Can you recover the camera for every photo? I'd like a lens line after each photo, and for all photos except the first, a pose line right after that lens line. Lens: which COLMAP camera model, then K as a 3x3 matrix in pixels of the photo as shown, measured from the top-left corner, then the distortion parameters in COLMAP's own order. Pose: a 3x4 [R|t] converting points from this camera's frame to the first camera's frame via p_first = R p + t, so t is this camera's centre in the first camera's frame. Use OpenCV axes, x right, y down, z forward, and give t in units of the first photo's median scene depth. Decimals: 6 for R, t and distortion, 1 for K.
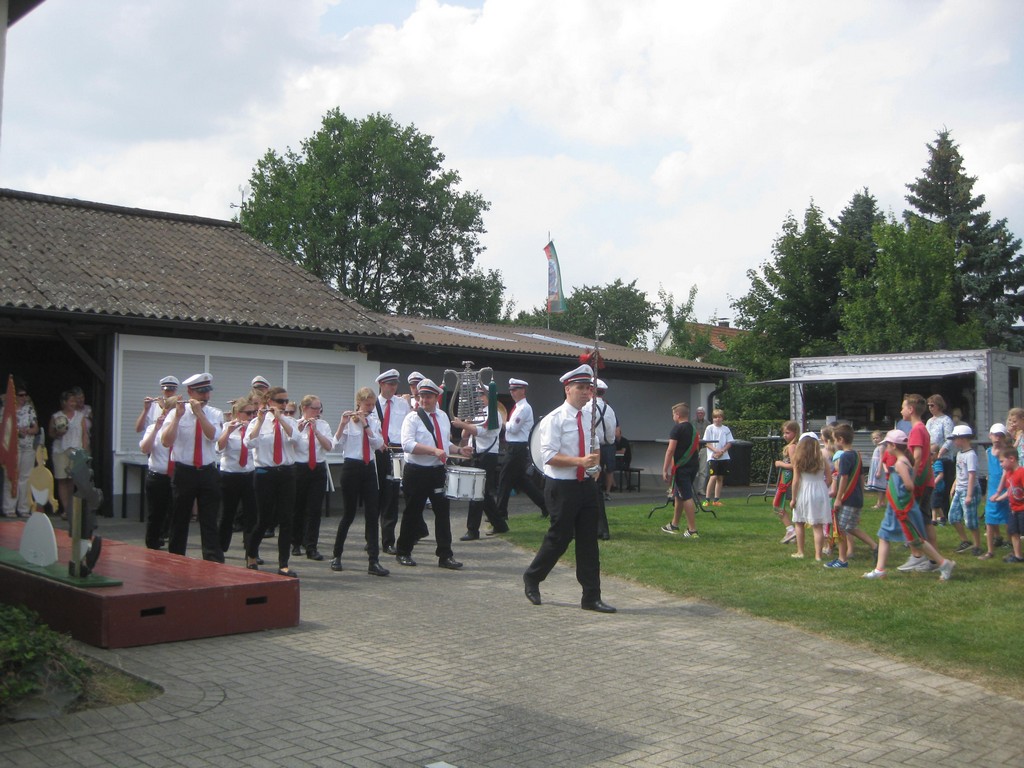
lens RADIAL K [[1104.3, 0, 513.2], [0, 1104.3, 355.3], [0, 0, 1]] dist [-0.240414, 0.507612]
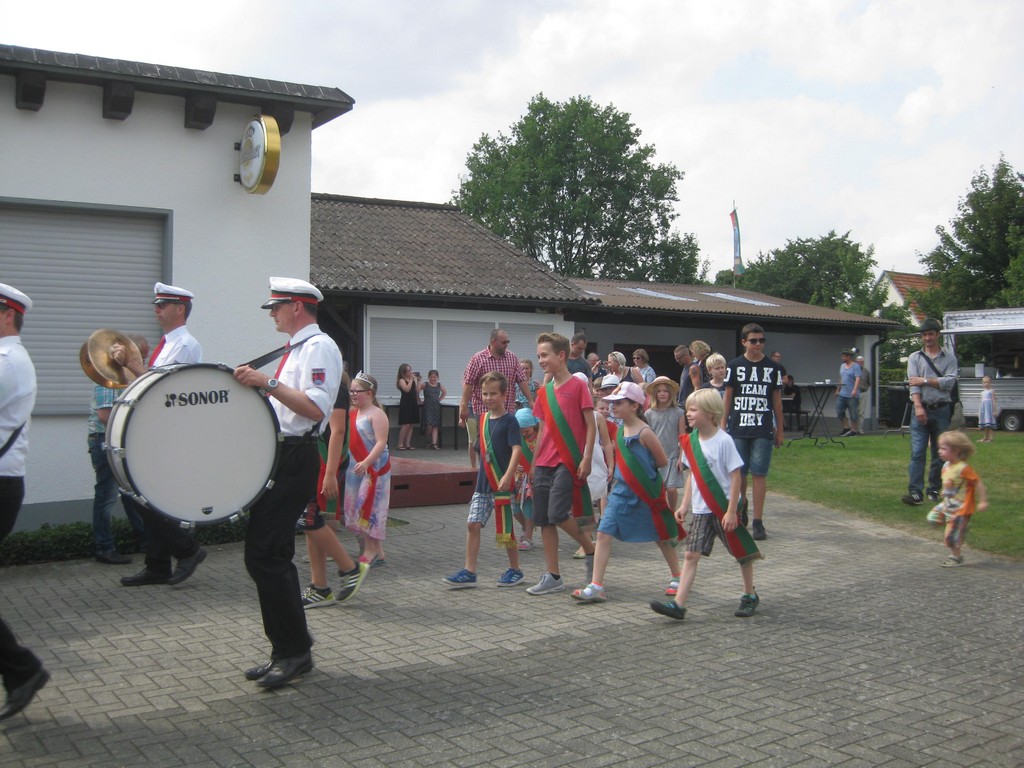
lens RADIAL K [[1110.5, 0, 512.0], [0, 1110.5, 384.0], [0, 0, 1]] dist [-0.191374, 0.154154]
pose [[0.978939, -0.007071, -0.204029, 0.034809], [0.020979, 0.997593, 0.066086, -0.004436], [0.203071, -0.068974, 0.976732, -0.124804]]
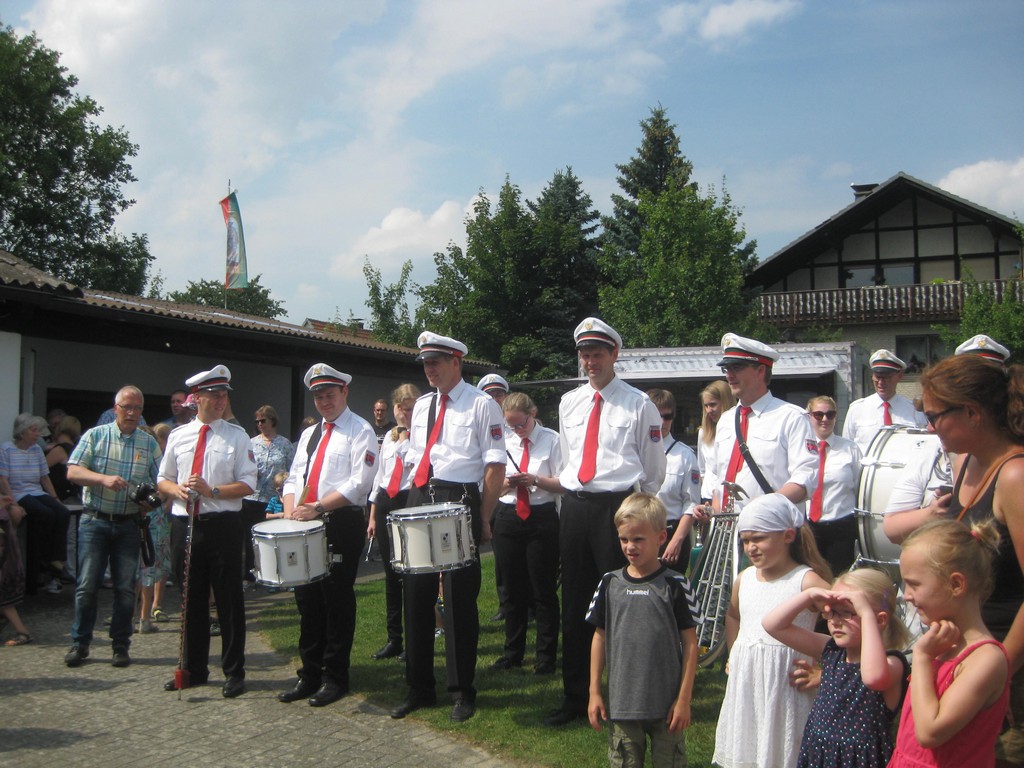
lens RADIAL K [[1110.5, 0, 512.0], [0, 1110.5, 384.0], [0, 0, 1]] dist [-0.191374, 0.154154]
pose [[0.934750, 0.008901, 0.355194, -0.044844], [-0.015647, 0.999748, 0.016122, 0.010312], [-0.354961, -0.020628, 0.934653, 0.218483]]
